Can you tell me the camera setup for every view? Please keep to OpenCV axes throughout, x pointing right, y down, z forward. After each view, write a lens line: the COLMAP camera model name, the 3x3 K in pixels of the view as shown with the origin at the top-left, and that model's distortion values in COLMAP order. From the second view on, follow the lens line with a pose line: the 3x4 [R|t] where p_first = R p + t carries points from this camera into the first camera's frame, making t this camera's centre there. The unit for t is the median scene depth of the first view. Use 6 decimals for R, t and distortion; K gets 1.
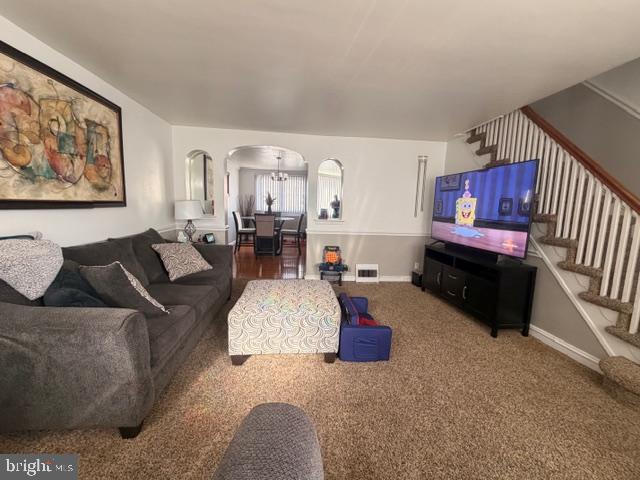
lens RADIAL K [[263.4, 0, 321.7], [0, 263.4, 240.4], [0, 0, 1]] dist [-0.008563, 0.001399]
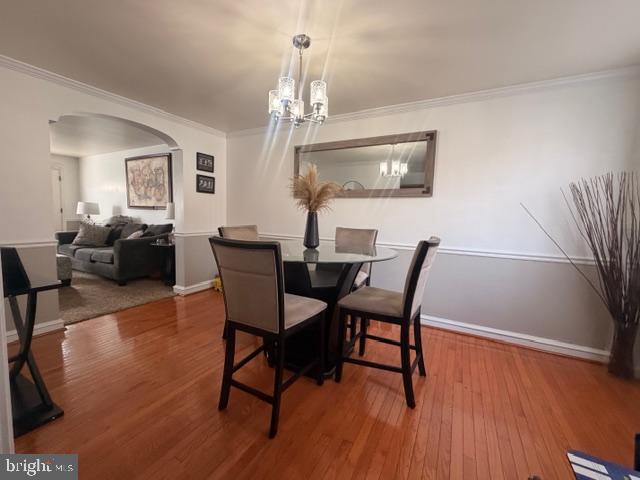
lens RADIAL K [[263.4, 0, 318.9], [0, 263.4, 239.4], [0, 0, 1]] dist [-0.008563, 0.001399]
pose [[-0.564159, 0.031721, -0.825057, 0.133038], [-0.154932, 0.977445, 0.143519, -0.357195], [0.811000, 0.208795, -0.546519, 2.950492]]
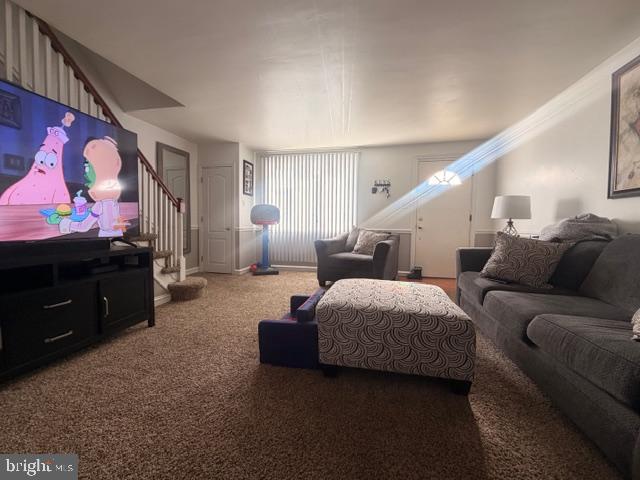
lens RADIAL K [[263.4, 0, 323.2], [0, 263.4, 237.7], [0, 0, 1]] dist [-0.008563, 0.001399]
pose [[-0.947760, -0.055439, 0.314131, -0.160730], [0.000884, 0.984321, 0.176385, -0.083387], [-0.318984, 0.167448, -0.932851, 1.577314]]
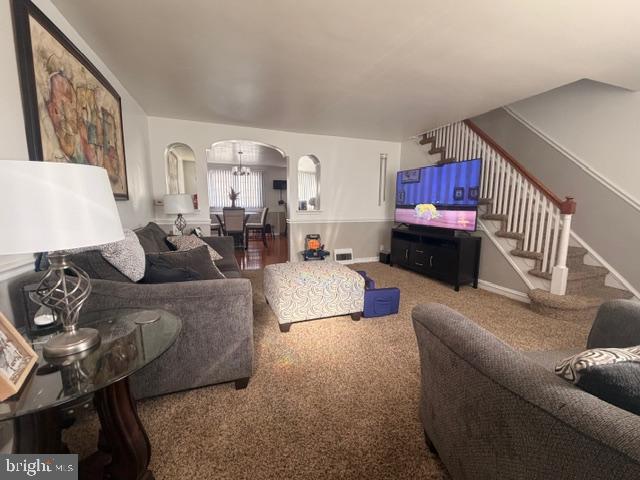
lens RADIAL K [[263.4, 0, 323.7], [0, 263.4, 238.8], [0, 0, 1]] dist [-0.008563, 0.001399]
pose [[0.964725, -0.059389, 0.256473, -0.332382], [0.057152, 0.998234, 0.016171, 0.041613], [-0.256981, -0.000942, 0.966416, -0.124566]]
